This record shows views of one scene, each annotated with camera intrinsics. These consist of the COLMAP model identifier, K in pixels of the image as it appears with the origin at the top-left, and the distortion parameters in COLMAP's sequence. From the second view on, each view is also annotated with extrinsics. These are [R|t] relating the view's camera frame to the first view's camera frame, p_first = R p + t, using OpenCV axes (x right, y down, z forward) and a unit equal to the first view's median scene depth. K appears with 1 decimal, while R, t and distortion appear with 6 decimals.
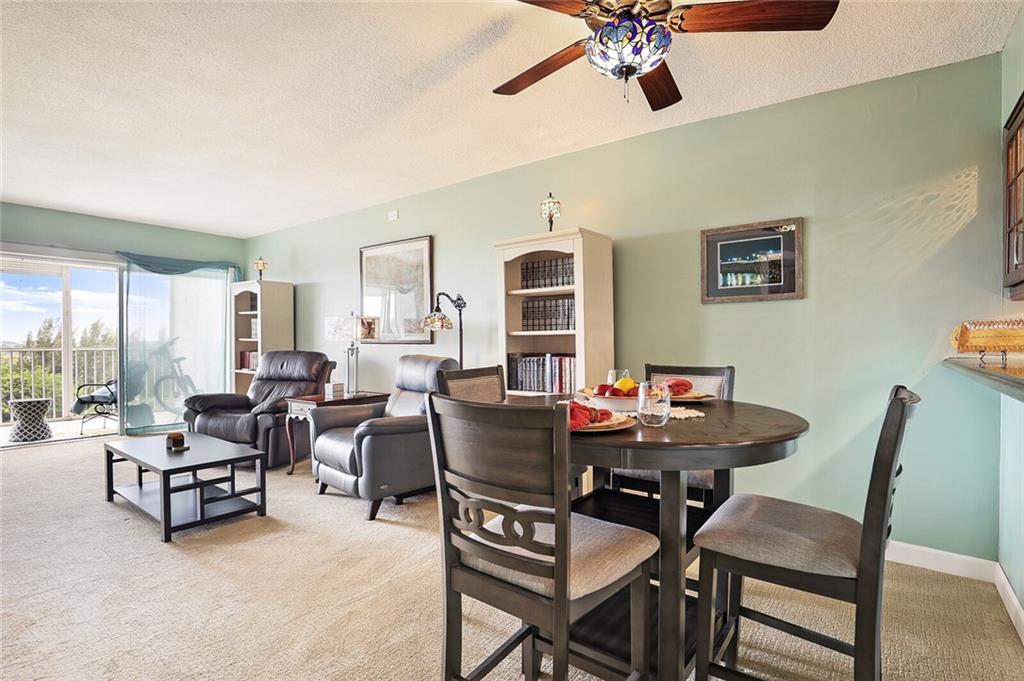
lens RADIAL K [[508.5, 0, 503.8], [0, 508.5, 349.1], [0, 0, 1]] dist [-0.025759, 0.001550]
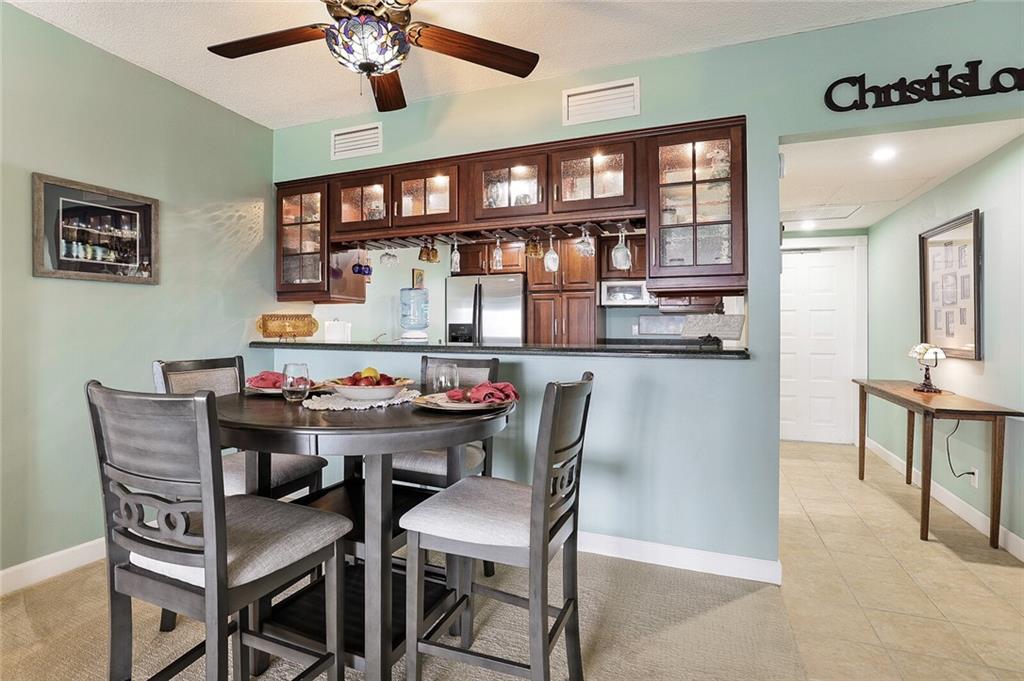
lens RADIAL K [[506.2, 0, 491.0], [0, 506.2, 324.7], [0, 0, 1]] dist [-0.032448, 0.004788]
pose [[-0.260470, 0.002198, 0.965479, -0.443383], [0.007695, 0.999970, -0.000200, -0.017119], [-0.965451, 0.007377, -0.260480, 0.573023]]
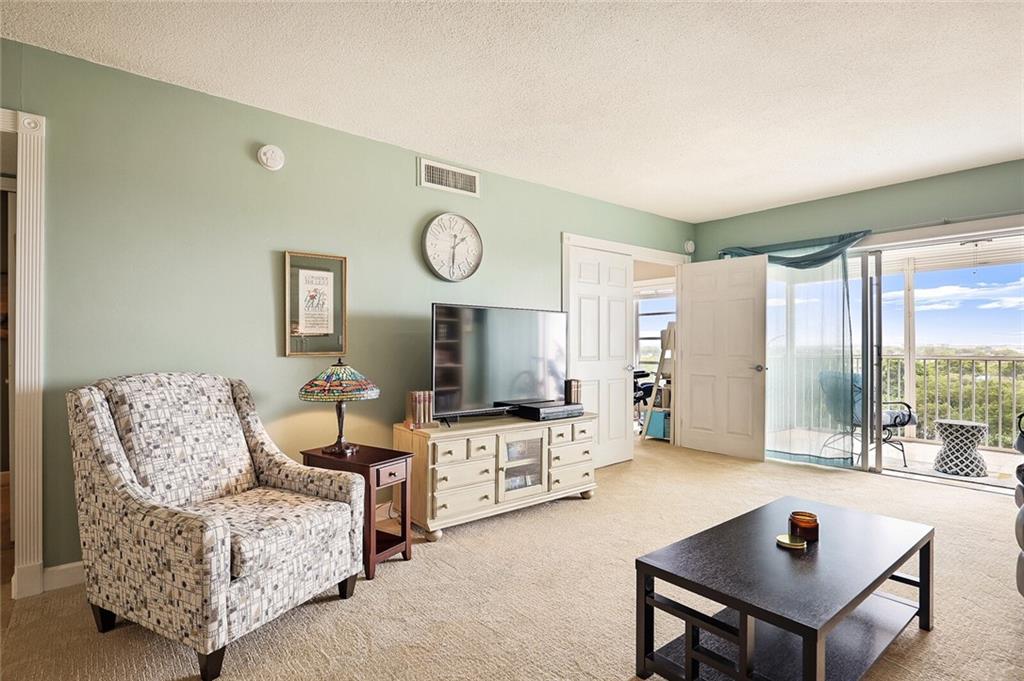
lens RADIAL K [[525.1, 0, 507.6], [0, 525.1, 345.9], [0, 0, 1]] dist [-0.020765, -0.000430]
pose [[-0.225159, 0.000771, -0.974322, 0.002088], [-0.011847, 0.999924, 0.003529, -0.024515], [0.974250, 0.012338, -0.225133, 0.905736]]
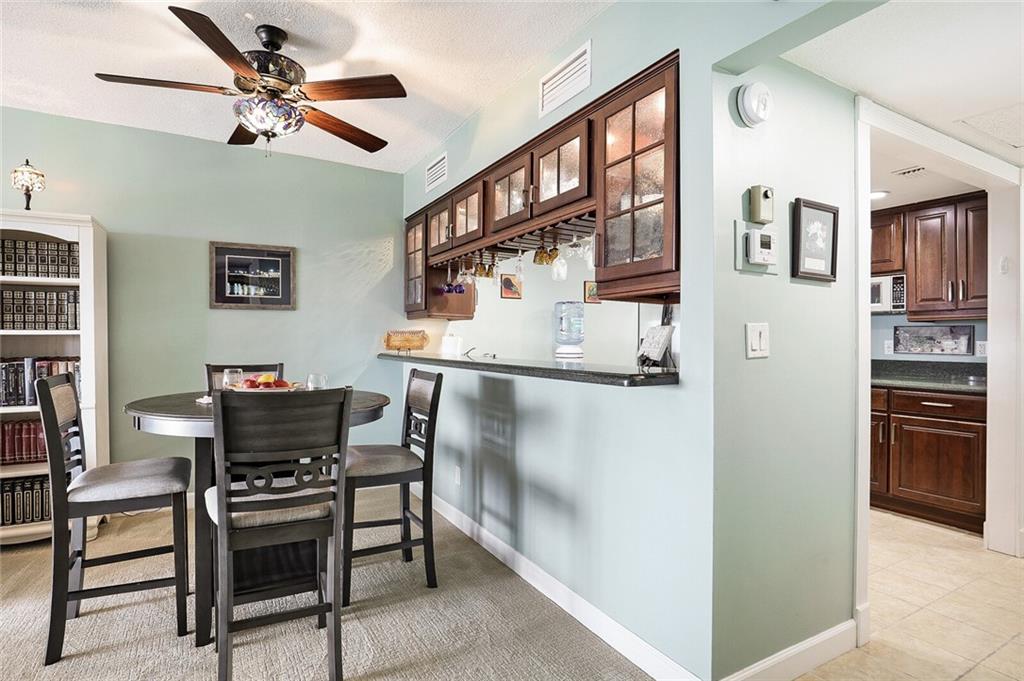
lens RADIAL K [[530.1, 0, 508.0], [0, 530.1, 335.4], [0, 0, 1]] dist [-0.027879, 0.002822]
pose [[0.388721, 0.008369, 0.921318, -0.410150], [0.005280, 0.999922, -0.011311, -0.014323], [-0.921341, 0.009261, 0.388646, -0.036487]]
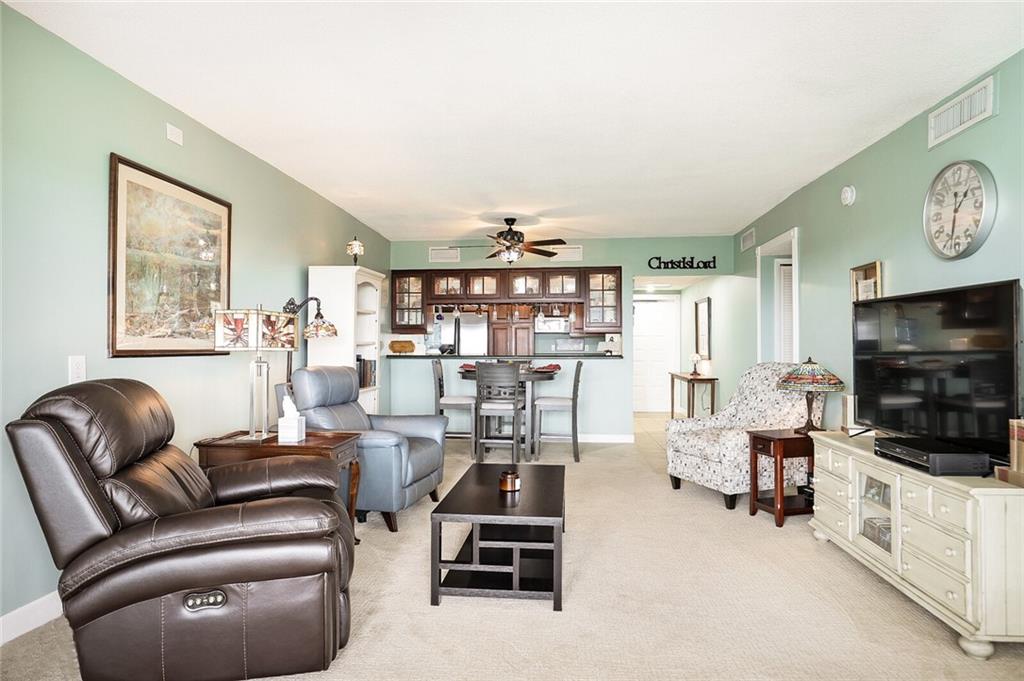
lens RADIAL K [[610.7, 0, 507.6], [0, 610.7, 346.0], [0, 0, 1]] dist [-0.010278, -0.000175]
pose [[-0.537260, -0.001761, 0.843415, -1.606532], [0.009968, 0.999915, 0.008437, -0.037895], [-0.843357, 0.012940, -0.537197, 1.680218]]
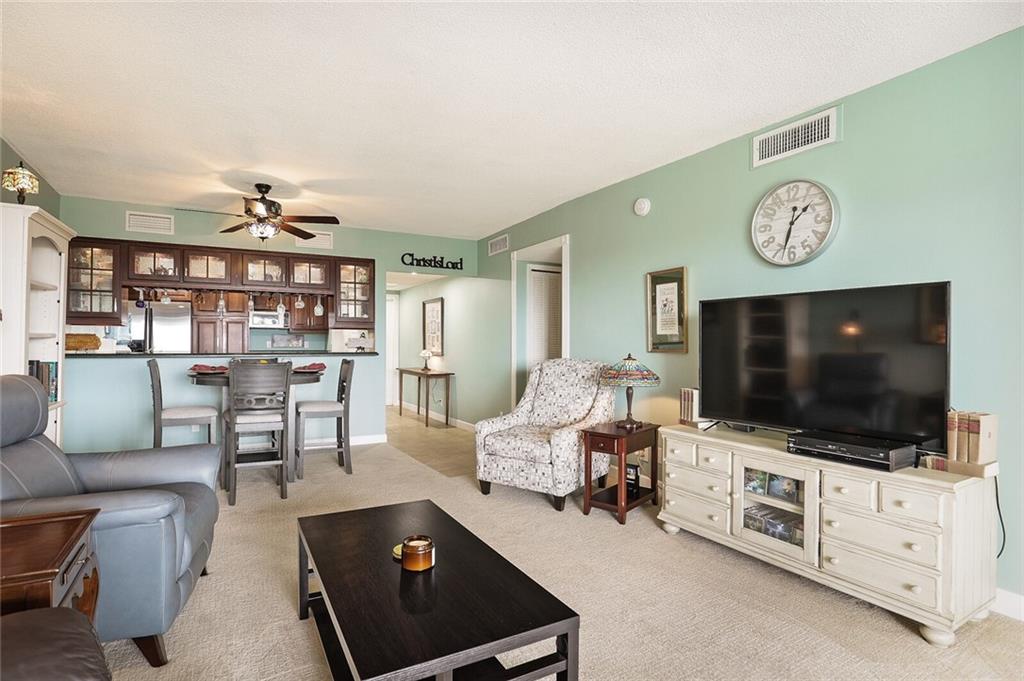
lens RADIAL K [[508.5, 0, 508.7], [0, 508.5, 346.7], [0, 0, 1]] dist [-0.025759, 0.001550]
pose [[-0.922499, -0.008060, 0.385916, -1.029401], [-0.001341, 0.999843, 0.017675, -0.032004], [-0.385998, 0.015788, -0.922364, 1.583911]]
